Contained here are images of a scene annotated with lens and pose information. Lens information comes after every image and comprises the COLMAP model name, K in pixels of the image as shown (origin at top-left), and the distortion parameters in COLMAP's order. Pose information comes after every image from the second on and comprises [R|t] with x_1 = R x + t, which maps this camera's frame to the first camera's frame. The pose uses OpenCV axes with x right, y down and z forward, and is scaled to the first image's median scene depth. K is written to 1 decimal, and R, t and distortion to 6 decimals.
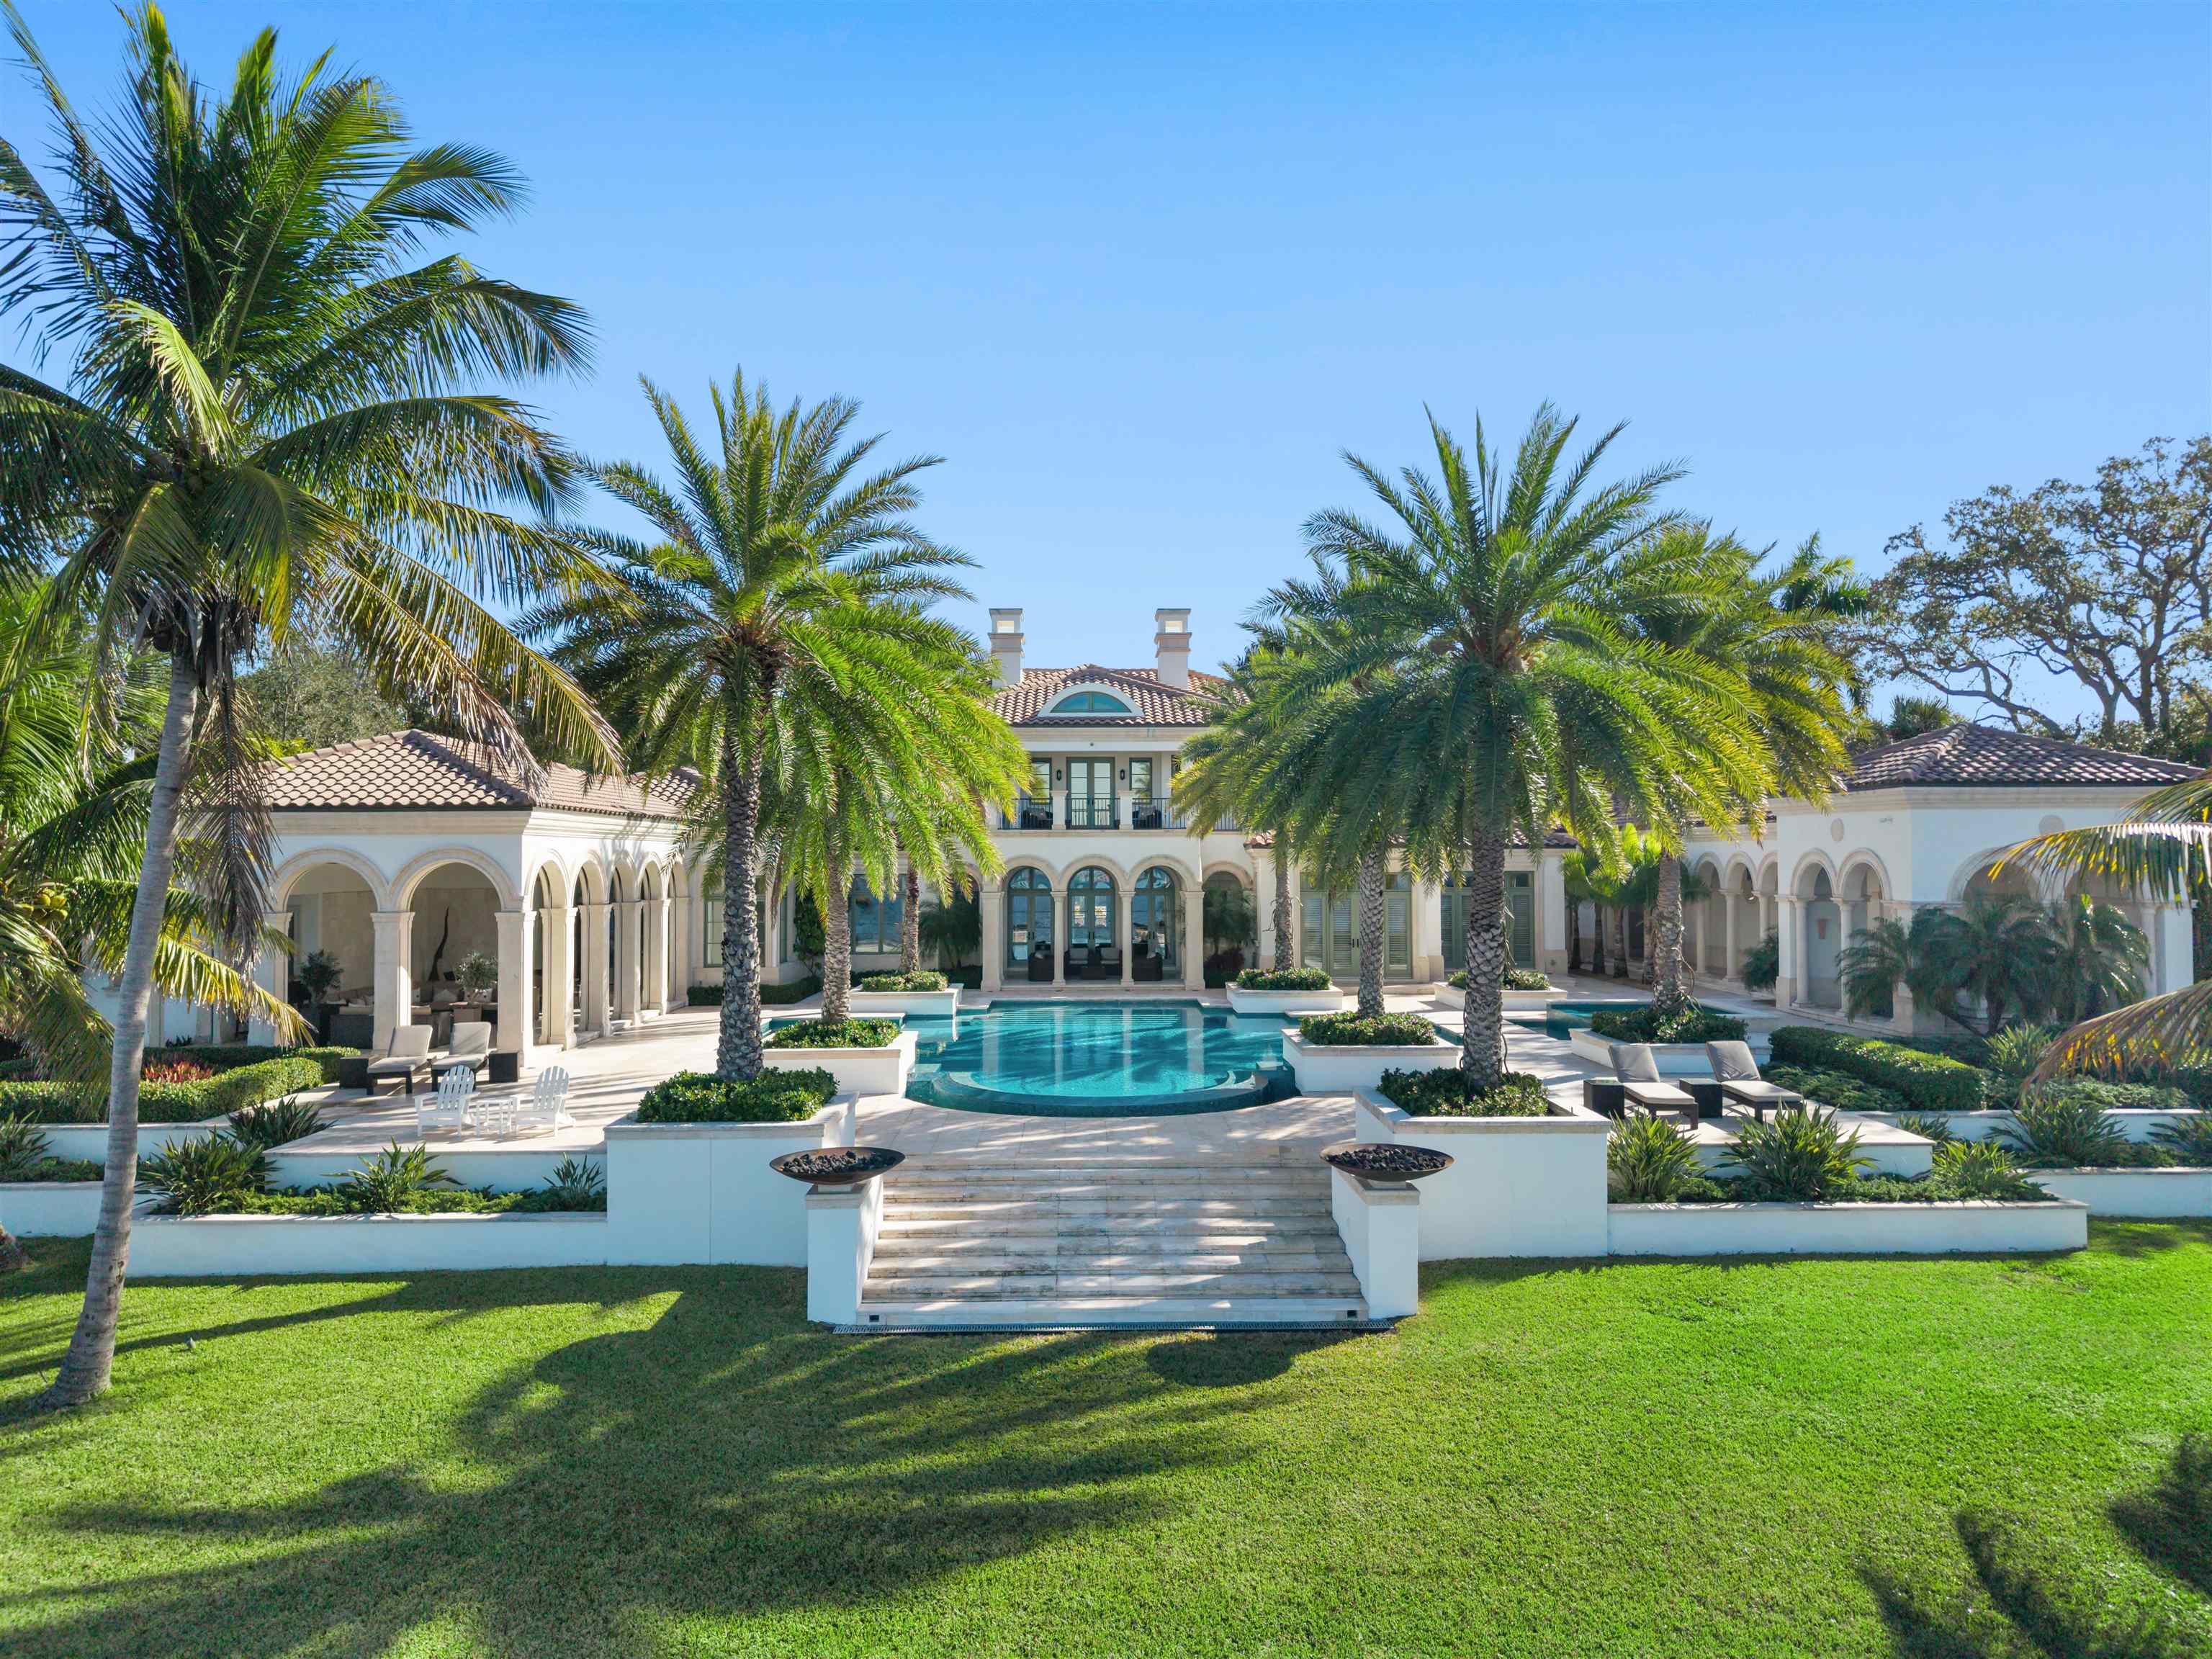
lens RADIAL K [[1477.9, 0, 1107.2], [0, 1477.9, 841.0], [0, 0, 1]] dist [0.007776, -0.011008]
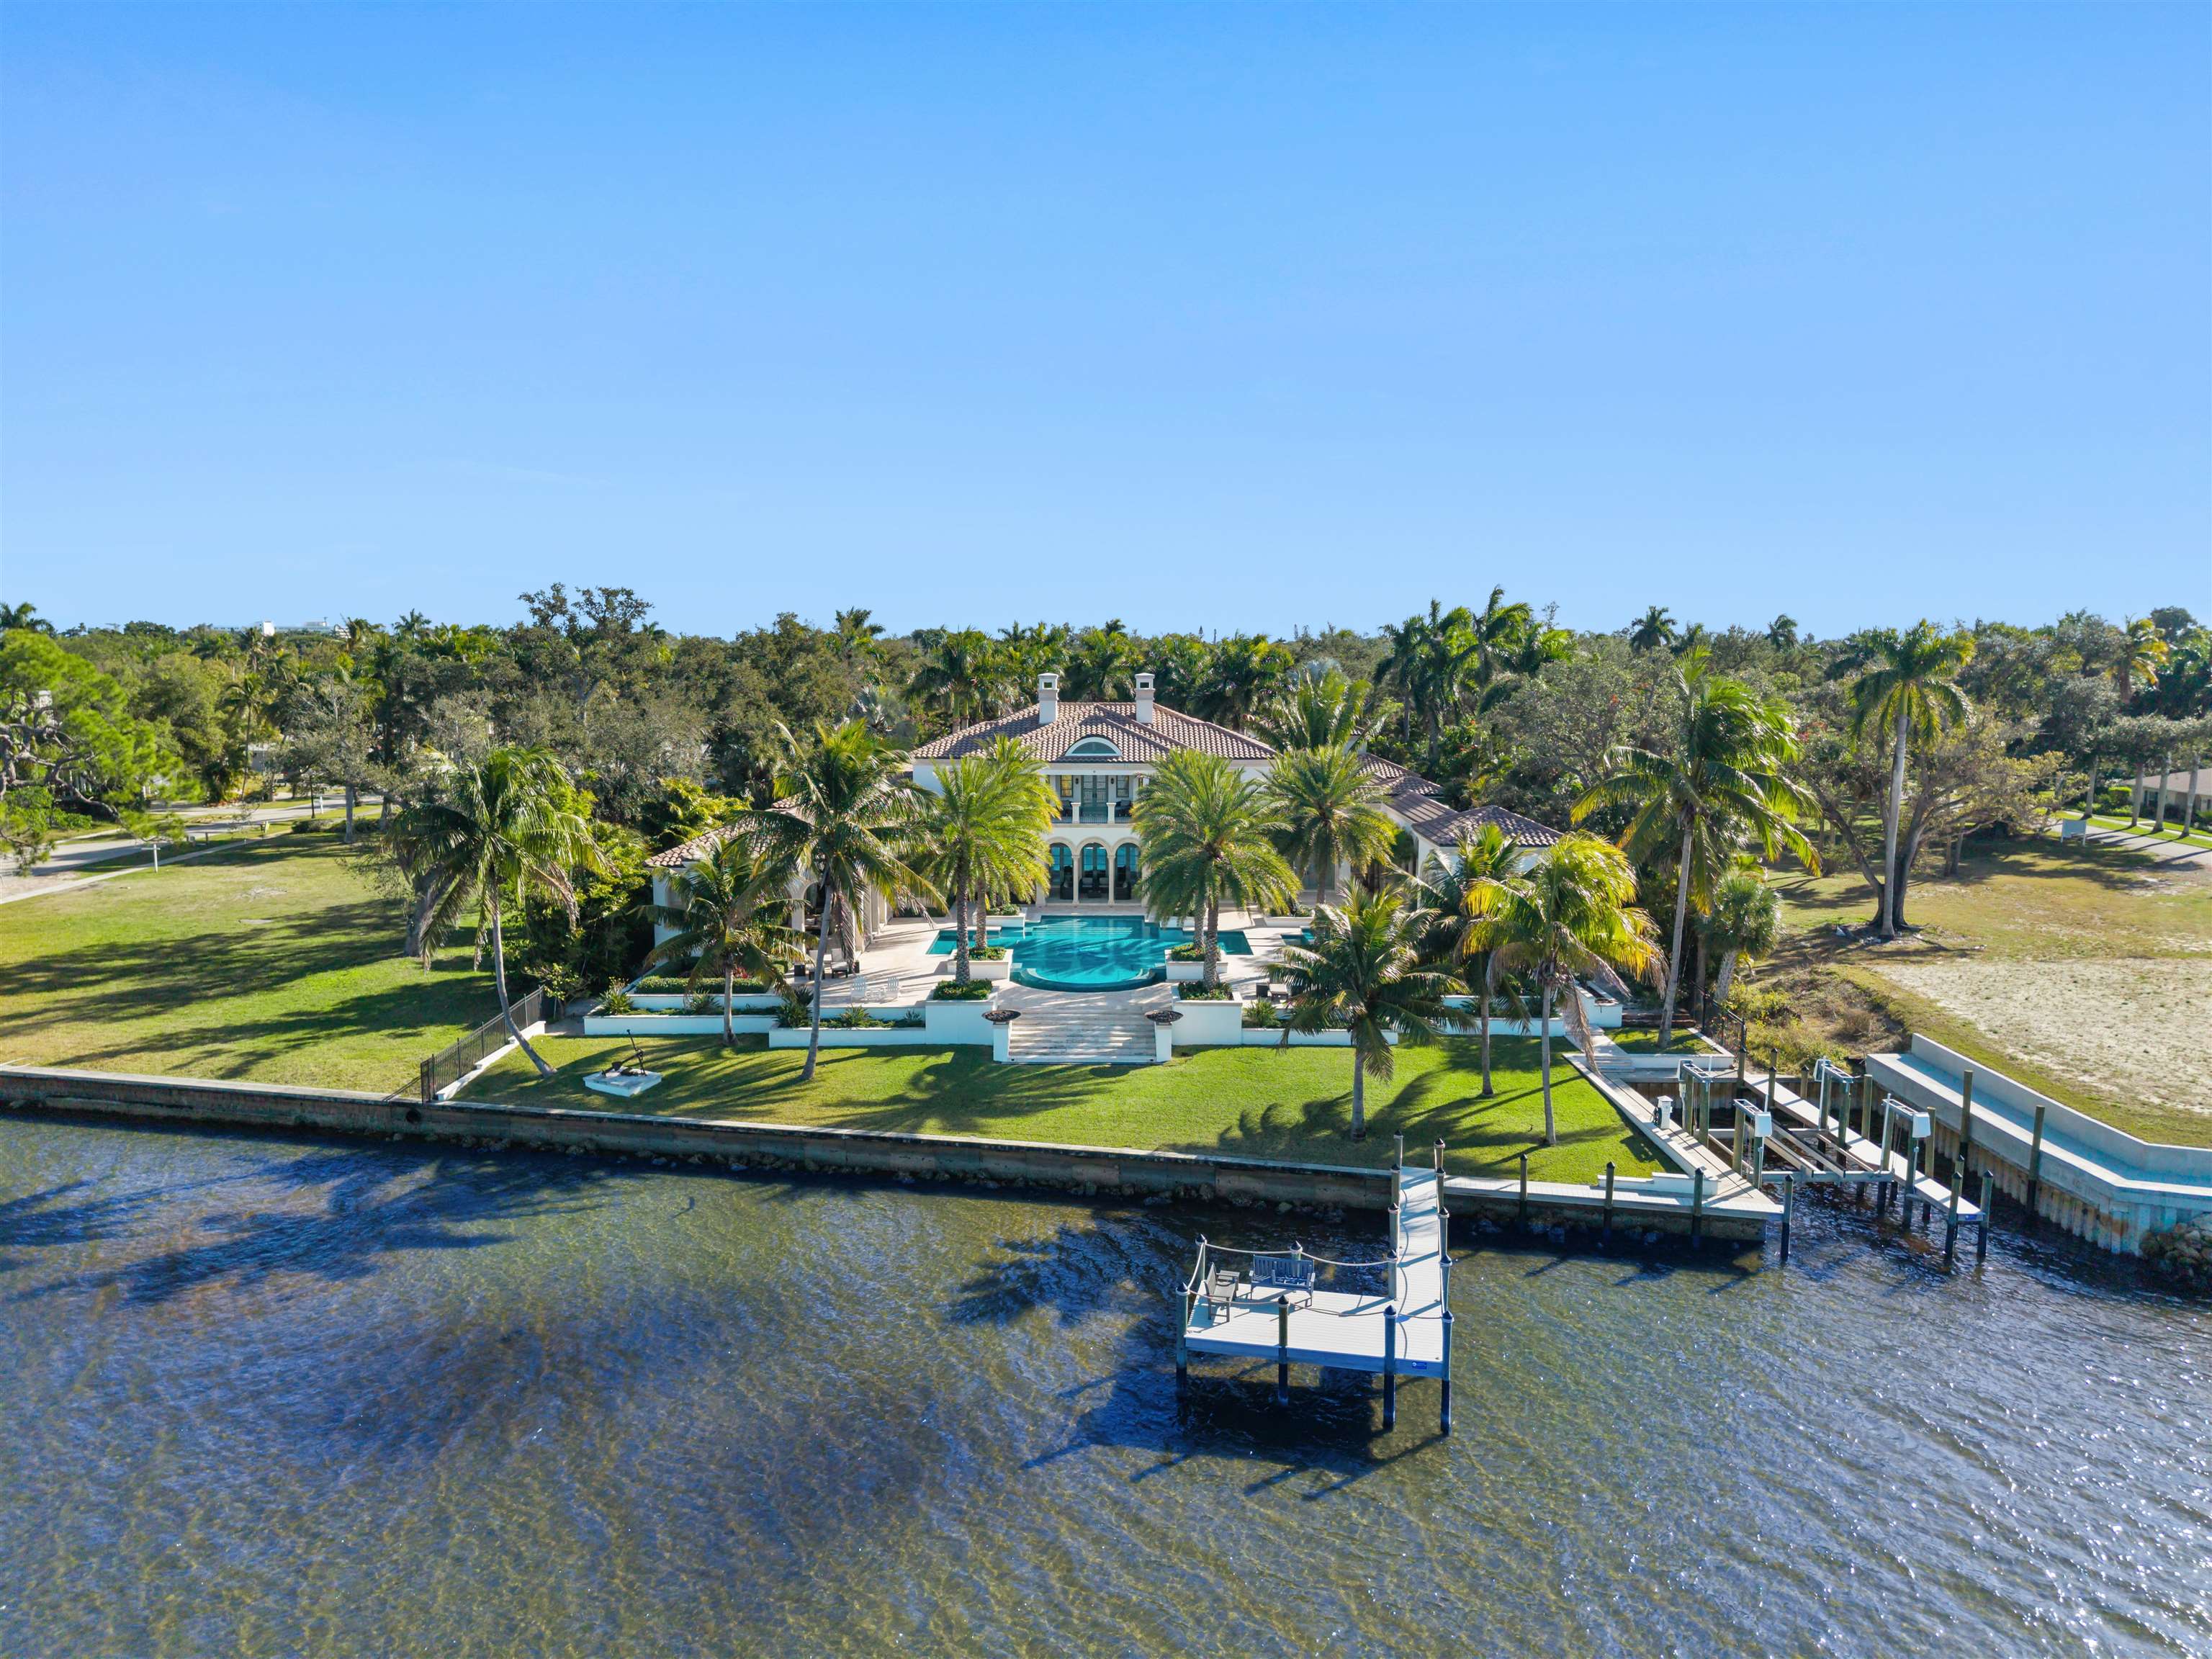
lens RADIAL K [[1477.9, 0, 1108.3], [0, 1477.9, 822.4], [0, 0, 1]] dist [0.007776, -0.011008]
pose [[0.999679, 0.006939, -0.024350, 0.061487], [-0.003565, 0.990709, 0.135956, -0.294128], [0.025067, -0.135825, 0.990416, -0.985508]]
